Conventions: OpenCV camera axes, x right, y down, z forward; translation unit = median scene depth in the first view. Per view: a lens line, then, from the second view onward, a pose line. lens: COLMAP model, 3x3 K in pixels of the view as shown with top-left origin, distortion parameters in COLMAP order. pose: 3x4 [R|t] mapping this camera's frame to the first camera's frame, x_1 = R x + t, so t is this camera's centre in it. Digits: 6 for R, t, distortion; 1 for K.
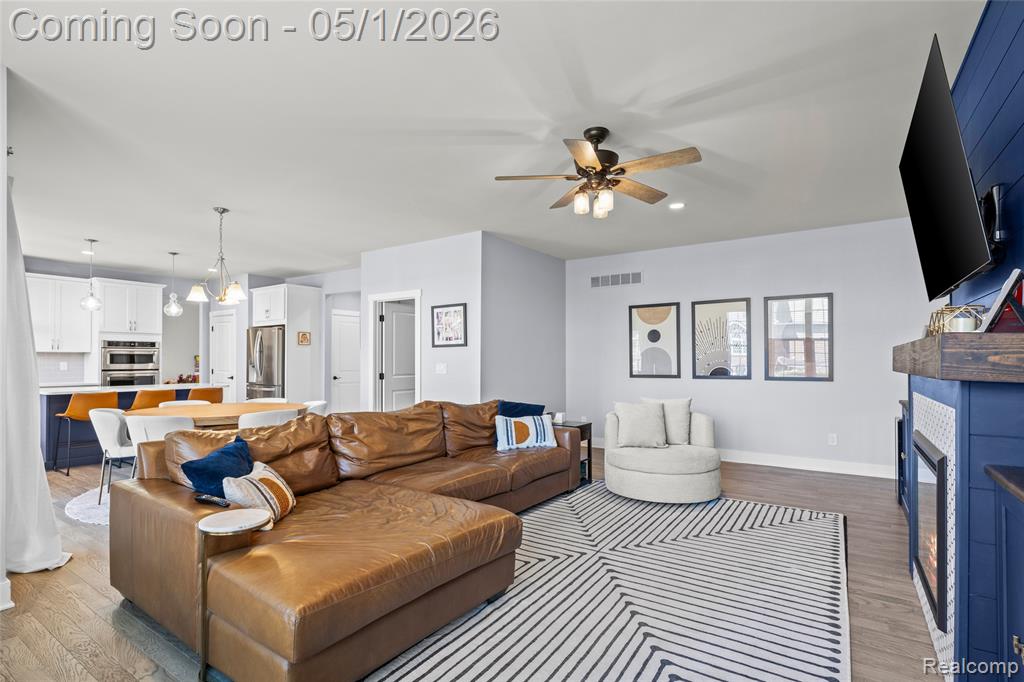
lens RADIAL K [[506.9, 0, 521.8], [0, 506.9, 357.7], [0, 0, 1]] dist [-0.006821, 0.002768]
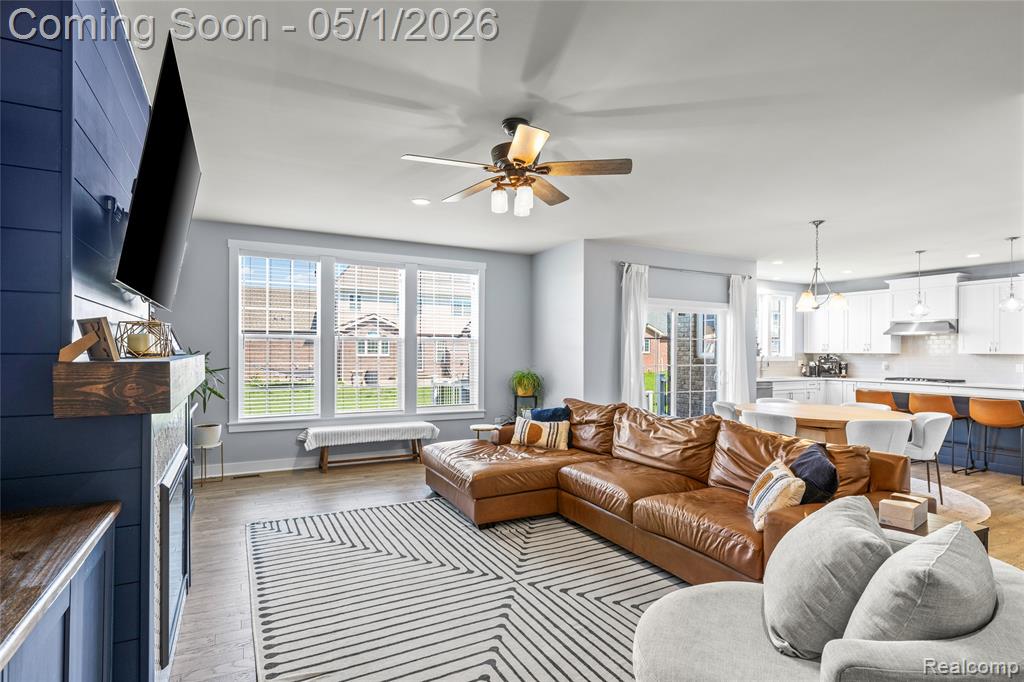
lens RADIAL K [[506.9, 0, 517.9], [0, 506.9, 347.5], [0, 0, 1]] dist [-0.006821, 0.002768]
pose [[-0.478418, -0.013614, -0.878027, 0.838195], [-0.002323, 0.999896, -0.014237, -0.018735], [0.878129, -0.004771, -0.478400, 1.271919]]
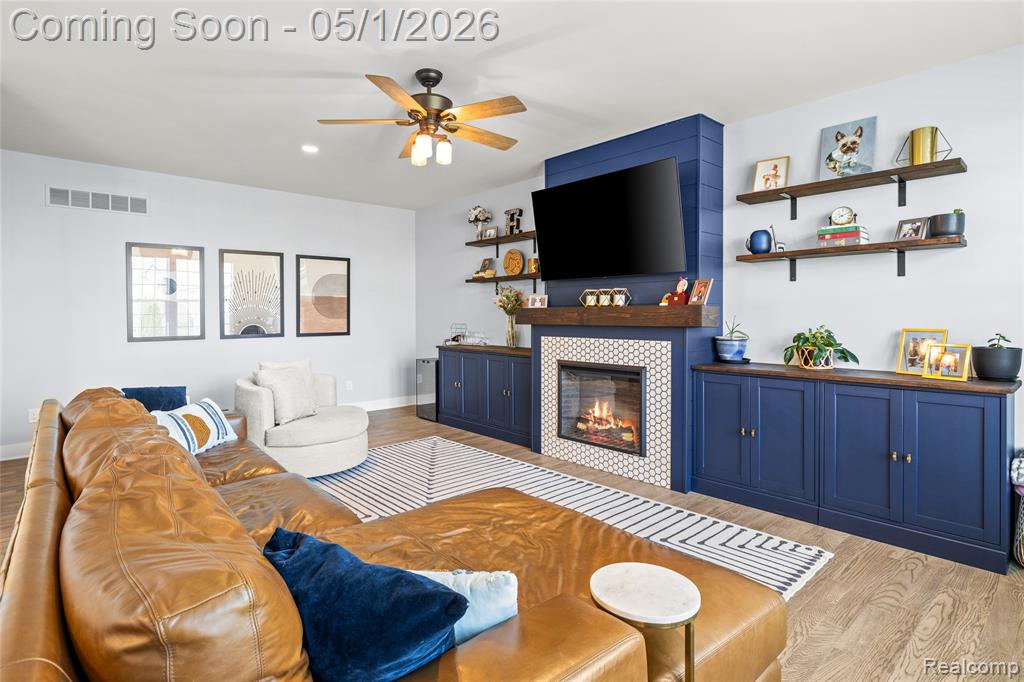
lens RADIAL K [[506.9, 0, 510.0], [0, 506.9, 322.6], [0, 0, 1]] dist [-0.006821, 0.002768]
pose [[0.253552, -0.016773, 0.967176, -0.625878], [-0.003373, 0.999828, 0.018223, -0.006217], [-0.967316, -0.007883, 0.253452, 0.534808]]
